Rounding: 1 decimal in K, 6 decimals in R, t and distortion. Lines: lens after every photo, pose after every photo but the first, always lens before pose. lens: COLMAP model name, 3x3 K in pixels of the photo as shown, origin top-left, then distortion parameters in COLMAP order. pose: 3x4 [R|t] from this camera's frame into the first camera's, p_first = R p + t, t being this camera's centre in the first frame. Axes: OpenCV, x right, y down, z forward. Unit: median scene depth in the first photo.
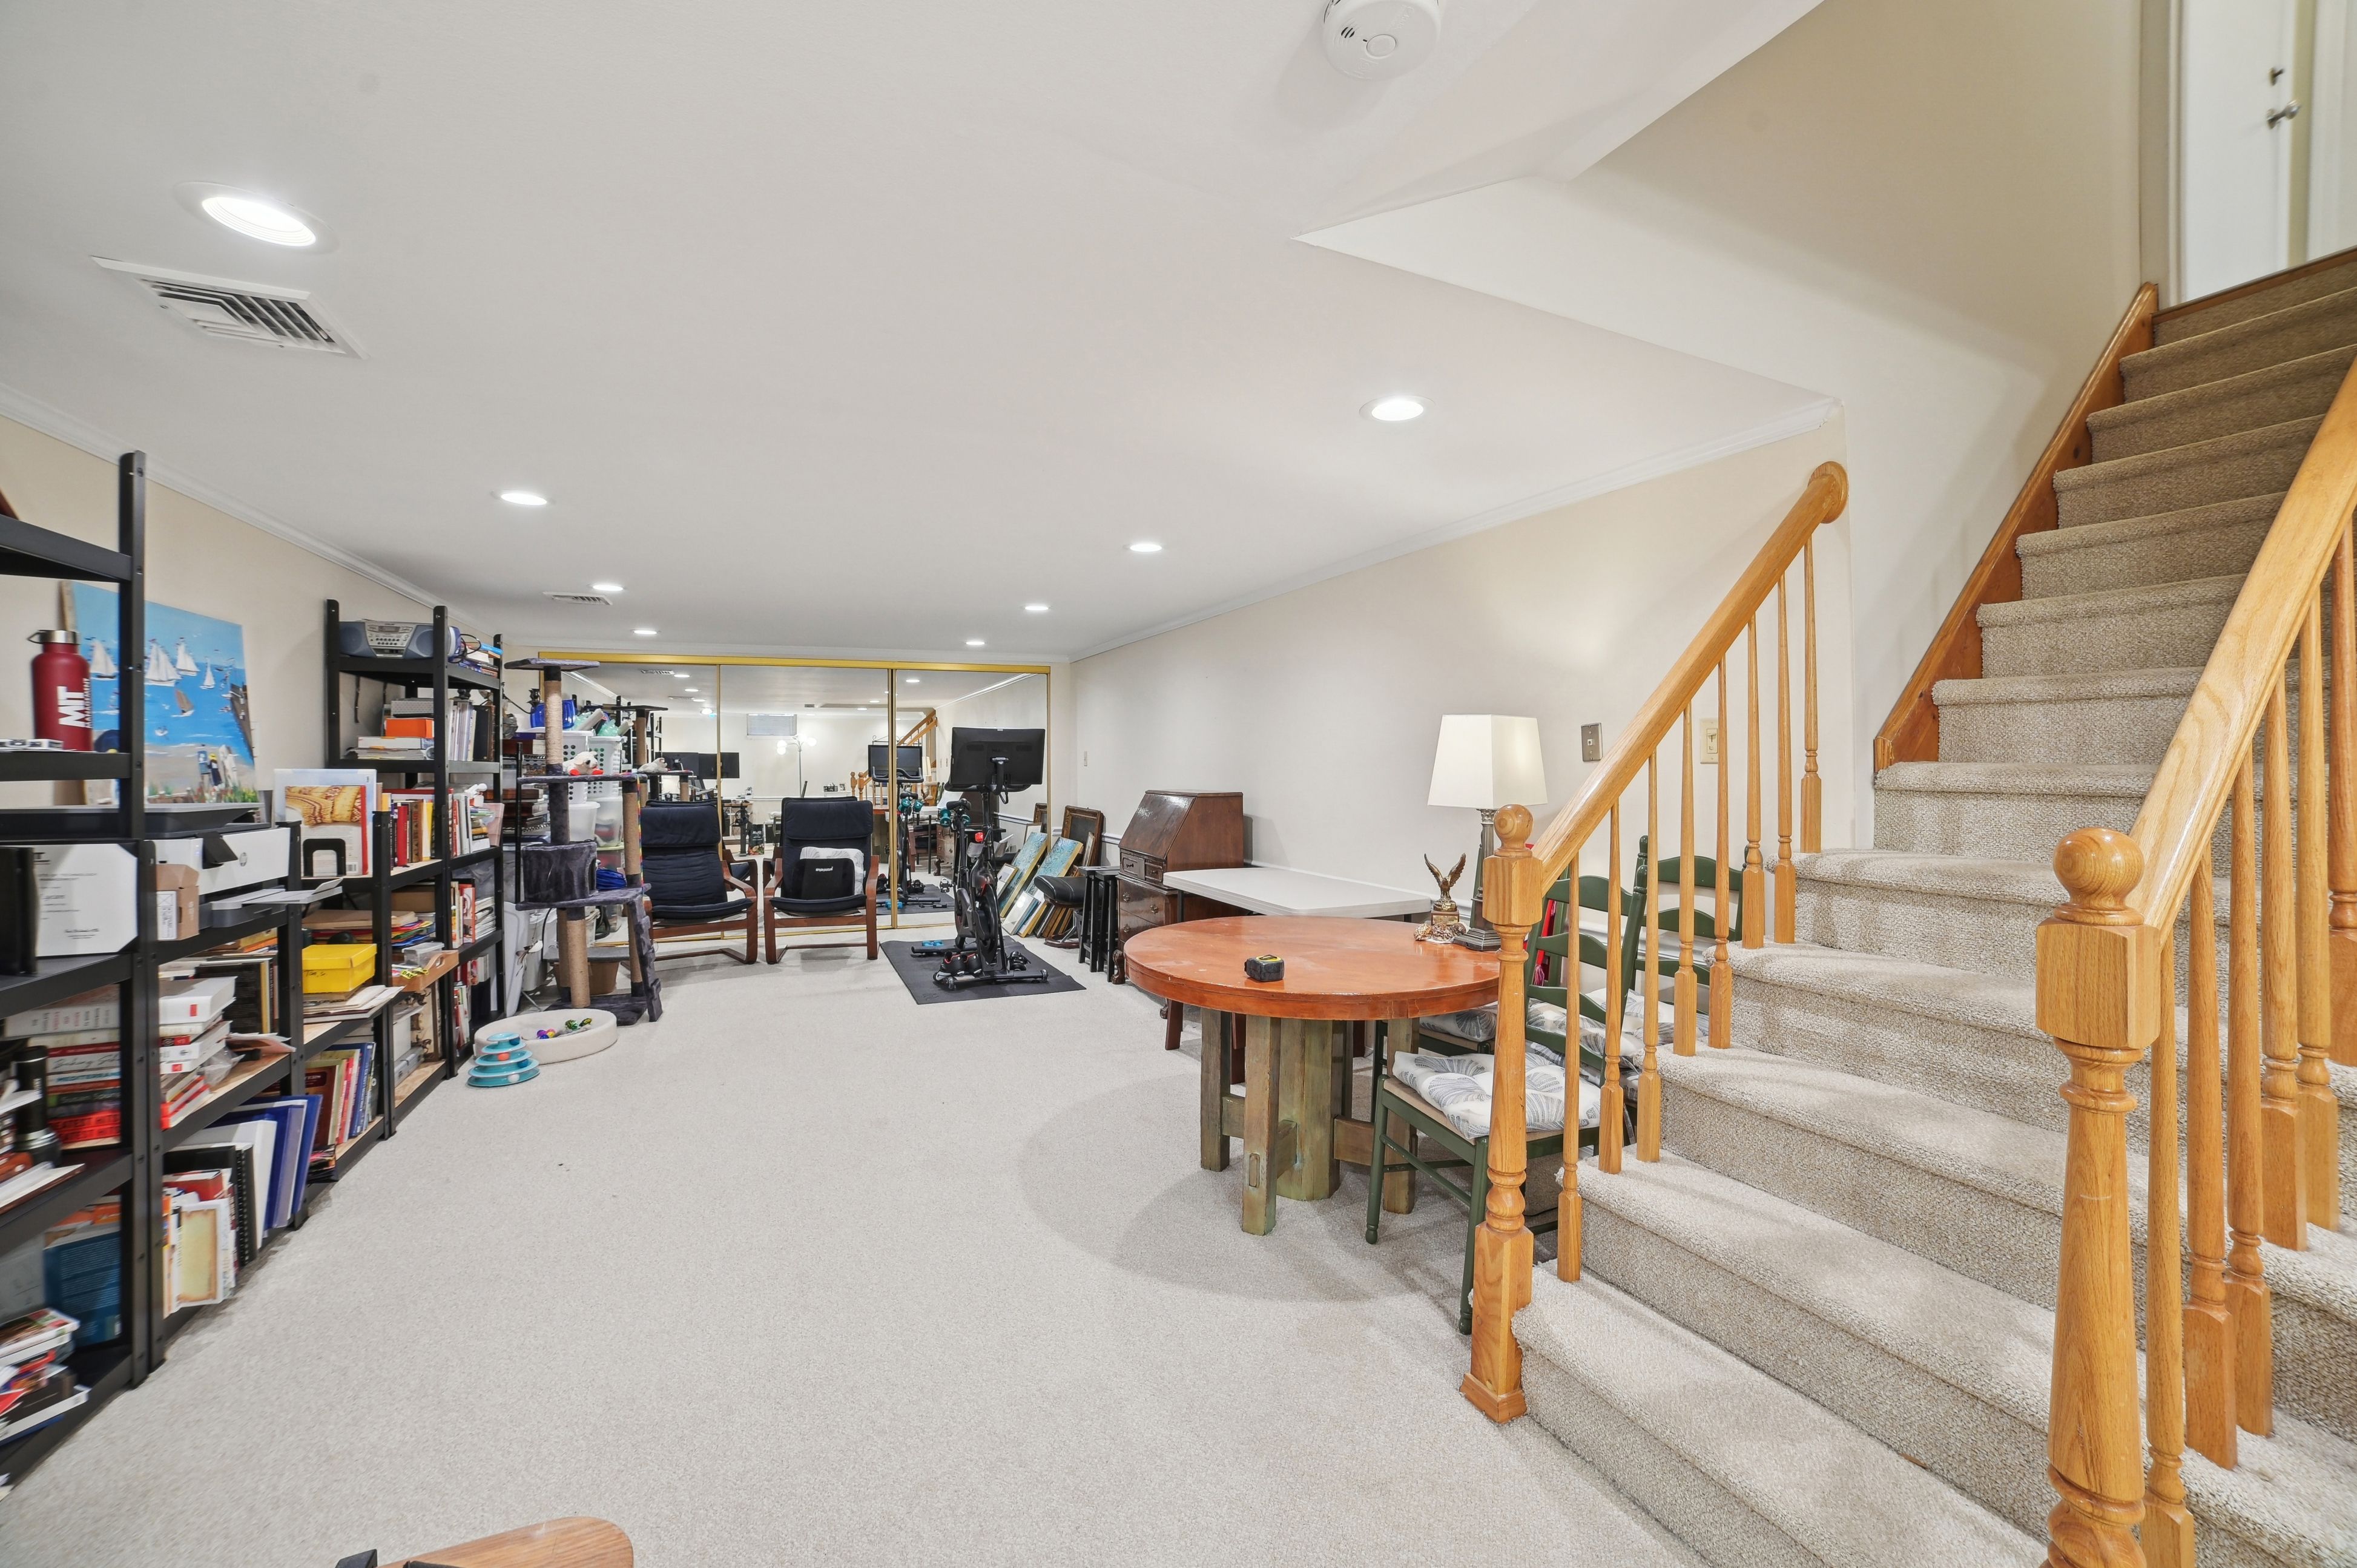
lens RADIAL K [[931.4, 0, 1146.6], [0, 931.4, 771.0], [0, 0, 1]] dist [-0.051325, 0.008686]
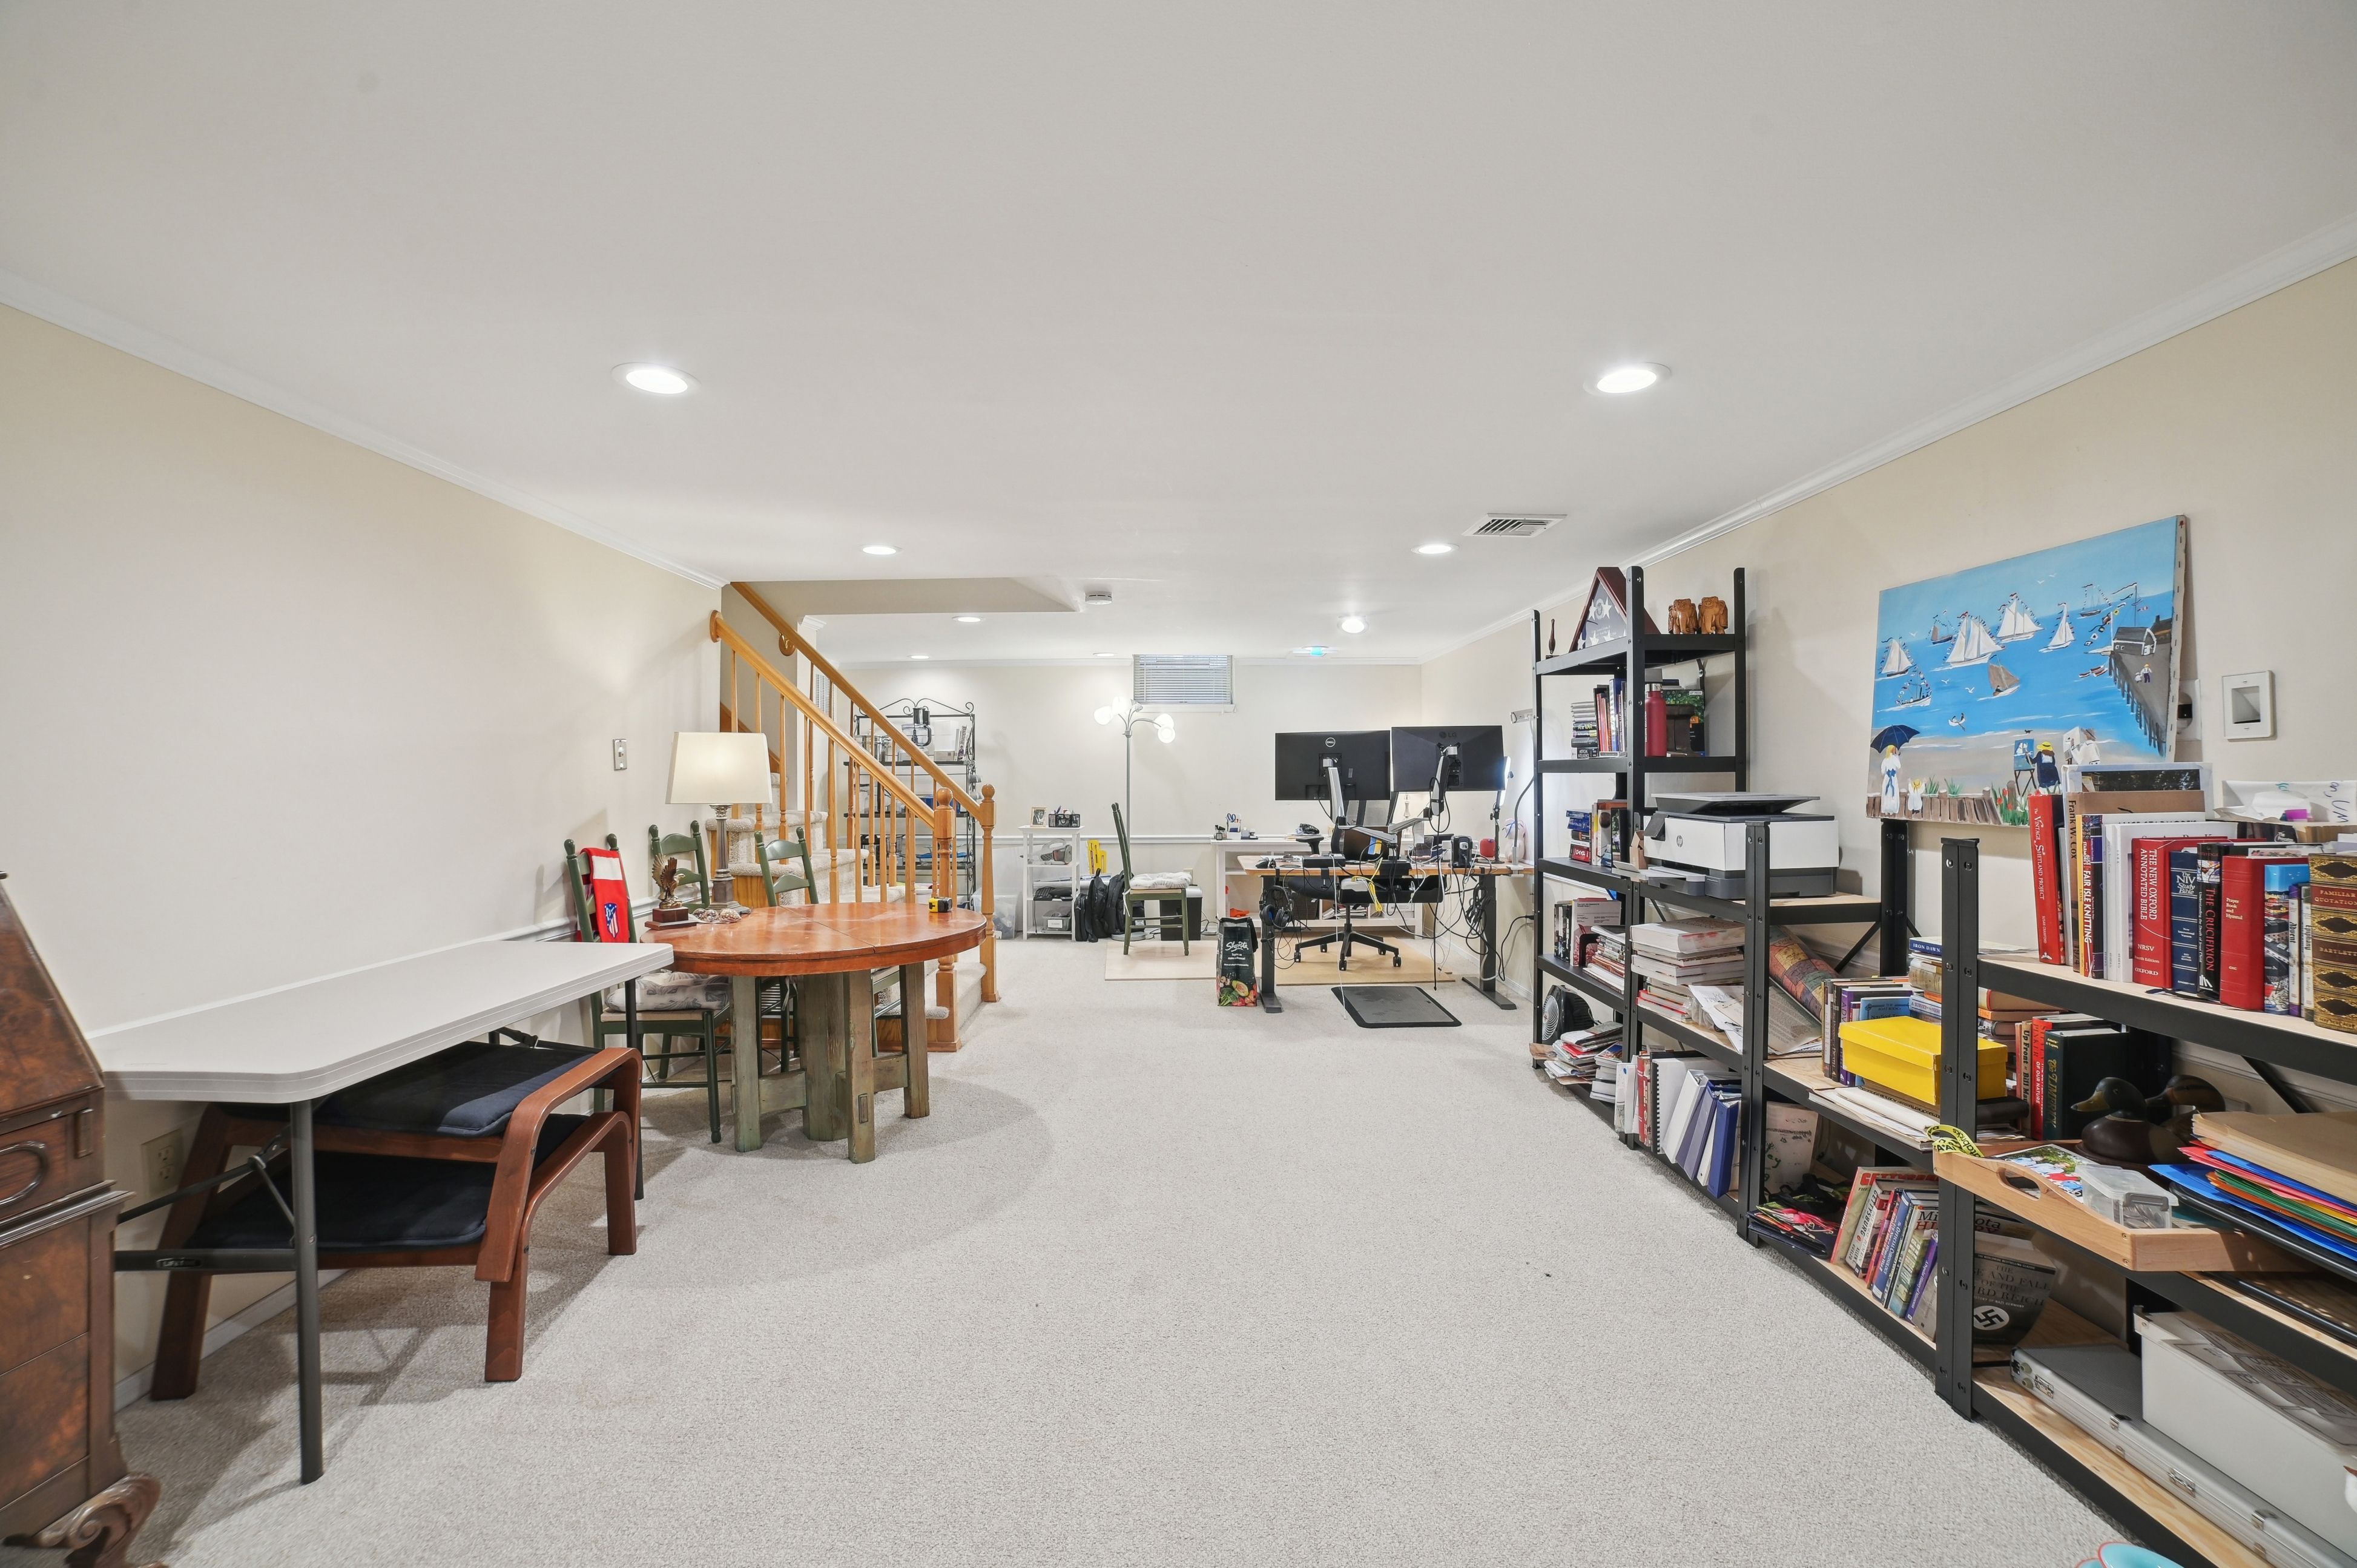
lens RADIAL K [[931.4, 0, 1171.1], [0, 931.4, 773.0], [0, 0, 1]] dist [-0.051325, 0.008686]
pose [[-0.923465, 0.007914, 0.383602, -0.530494], [0.010309, 0.999938, 0.004188, -0.003804], [-0.383545, 0.007823, -0.923489, 1.496379]]
